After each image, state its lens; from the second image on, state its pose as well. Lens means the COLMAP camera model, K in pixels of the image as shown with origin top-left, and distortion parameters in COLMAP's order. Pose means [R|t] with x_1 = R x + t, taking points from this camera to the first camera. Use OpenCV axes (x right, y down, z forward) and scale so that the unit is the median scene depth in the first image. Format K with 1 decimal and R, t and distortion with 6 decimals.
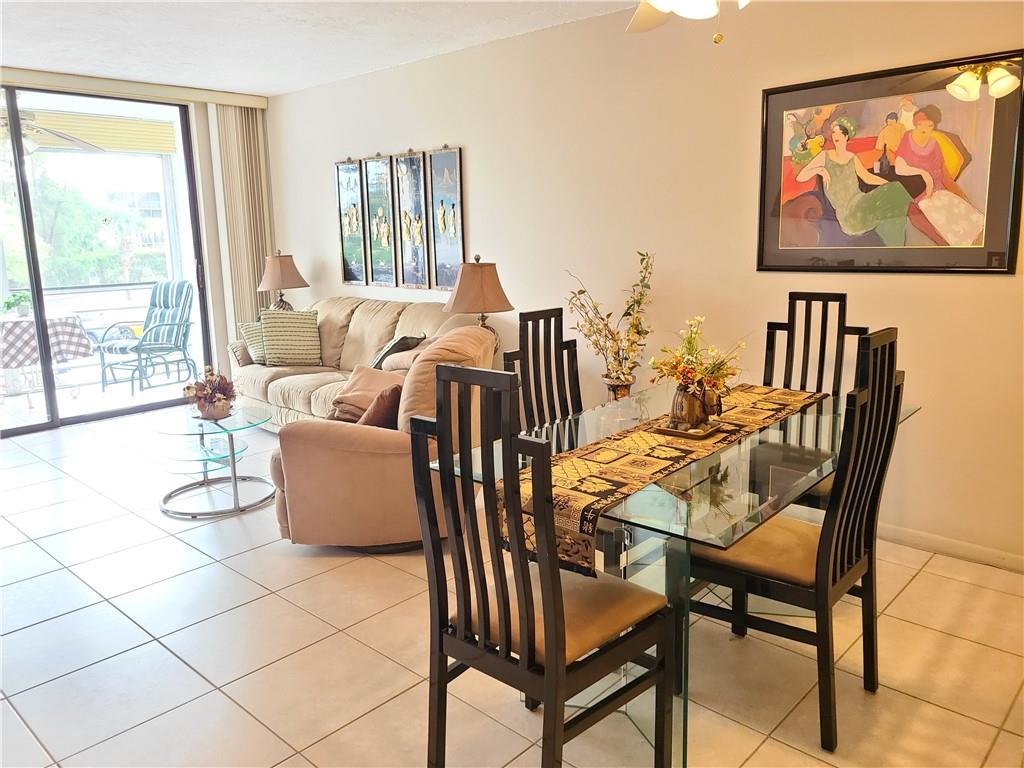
lens RADIAL K [[765.7, 0, 499.1], [0, 765.7, 364.2], [0, 0, 1]] dist [0.058359, -0.039992]
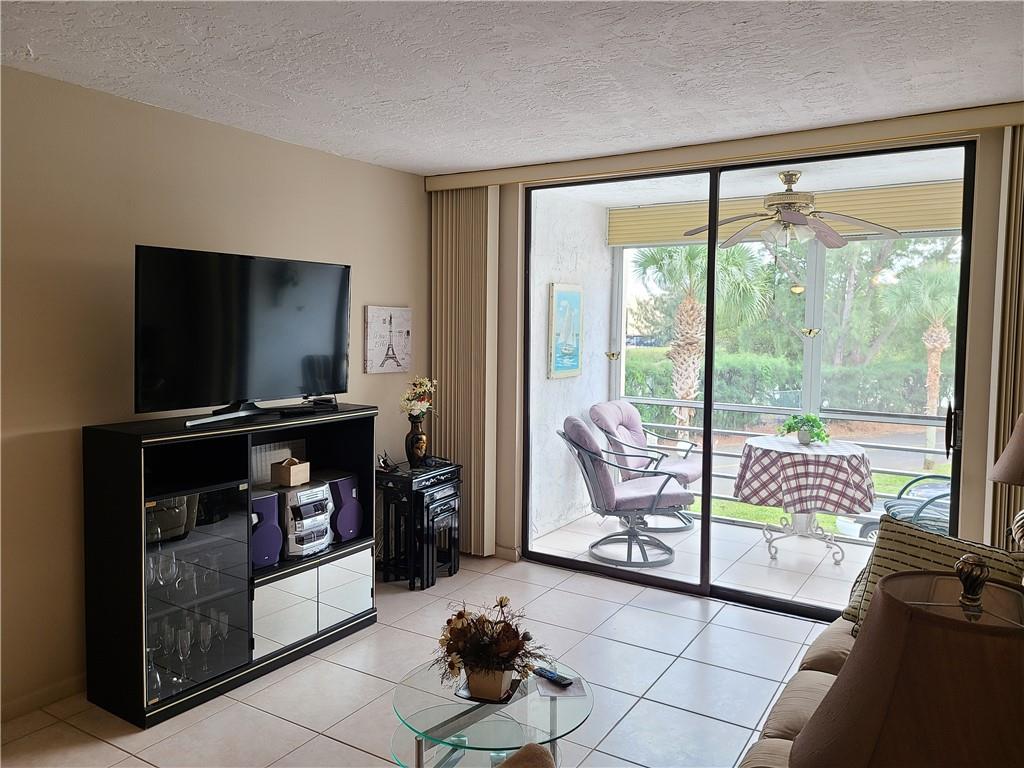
lens RADIAL K [[765.7, 0, 507.7], [0, 765.7, 365.8], [0, 0, 1]] dist [0.058359, -0.039992]
pose [[0.203308, 0.075586, -0.976193, 0.123522], [-0.184787, 0.982061, 0.037555, -0.140138], [0.961519, 0.172752, 0.213628, 0.635781]]
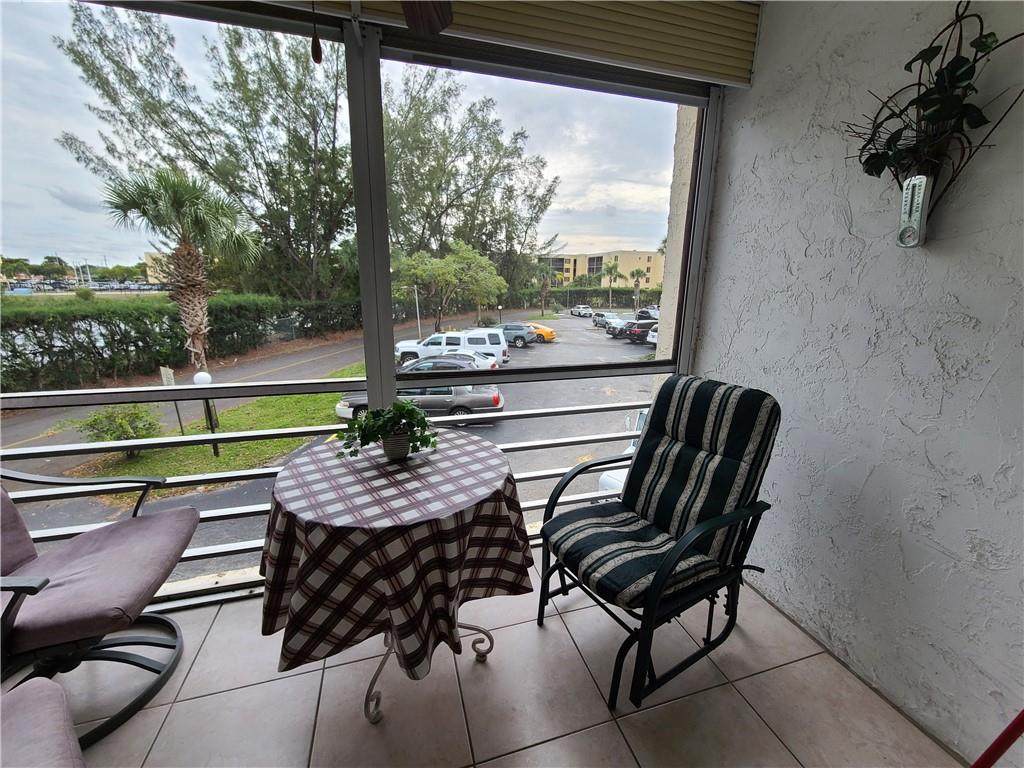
lens RADIAL K [[418.1, 0, 516.0], [0, 418.1, 379.8], [0, 0, 1]] dist [-0.002017, -0.000789]
pose [[0.874324, 0.141565, -0.464237, -0.560106], [-0.113069, 0.989609, 0.088823, -0.159658], [0.471987, -0.025169, 0.881246, 1.021291]]
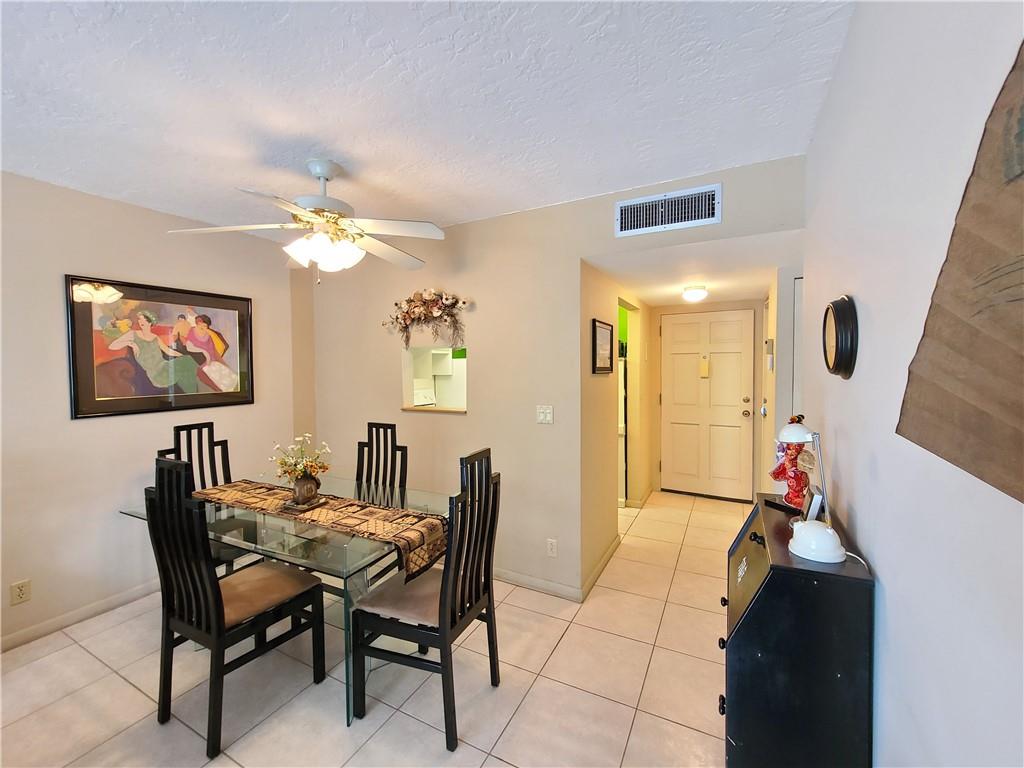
lens RADIAL K [[418.1, 0, 514.8], [0, 418.1, 383.6], [0, 0, 1]] dist [-0.002017, -0.000789]
pose [[-0.281401, -0.020540, 0.959371, -0.315278], [0.175169, 0.981873, 0.072402, -0.066877], [-0.943467, 0.188426, -0.272702, 0.339543]]
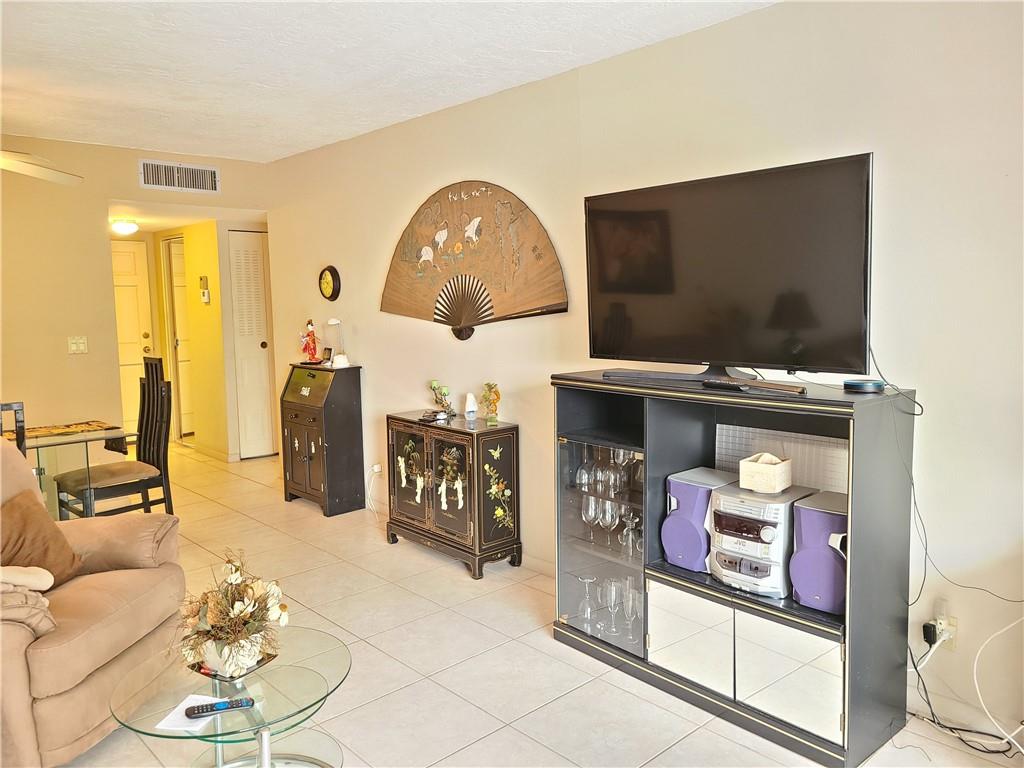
lens RADIAL K [[765.7, 0, 516.9], [0, 765.7, 378.5], [0, 0, 1]] dist [0.058359, -0.039992]
pose [[-0.997710, 0.026397, 0.062273, -0.443251], [0.042388, 0.961490, 0.271553, -0.184224], [-0.052706, 0.273570, -0.960407, 1.071611]]
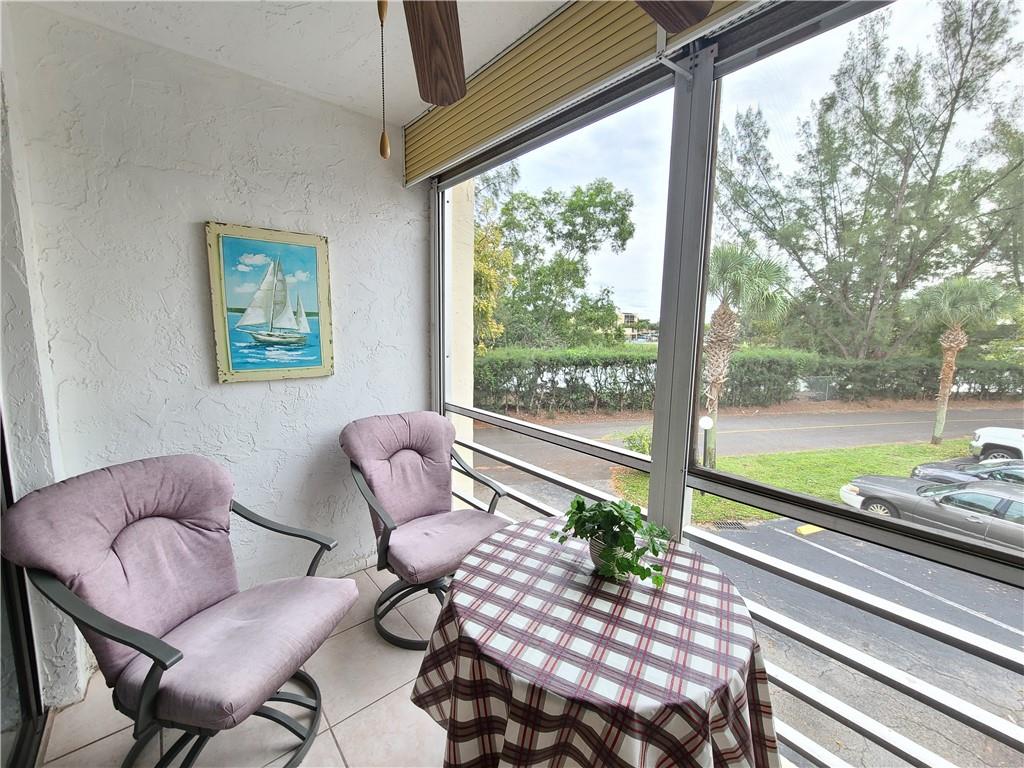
lens RADIAL K [[418.1, 0, 517.8], [0, 418.1, 379.0], [0, 0, 1]] dist [-0.002017, -0.000789]
pose [[-0.089933, 0.138576, -0.986260, -0.545713], [-0.185043, 0.970706, 0.153263, -0.196156], [0.978607, 0.196284, -0.061656, 1.174143]]
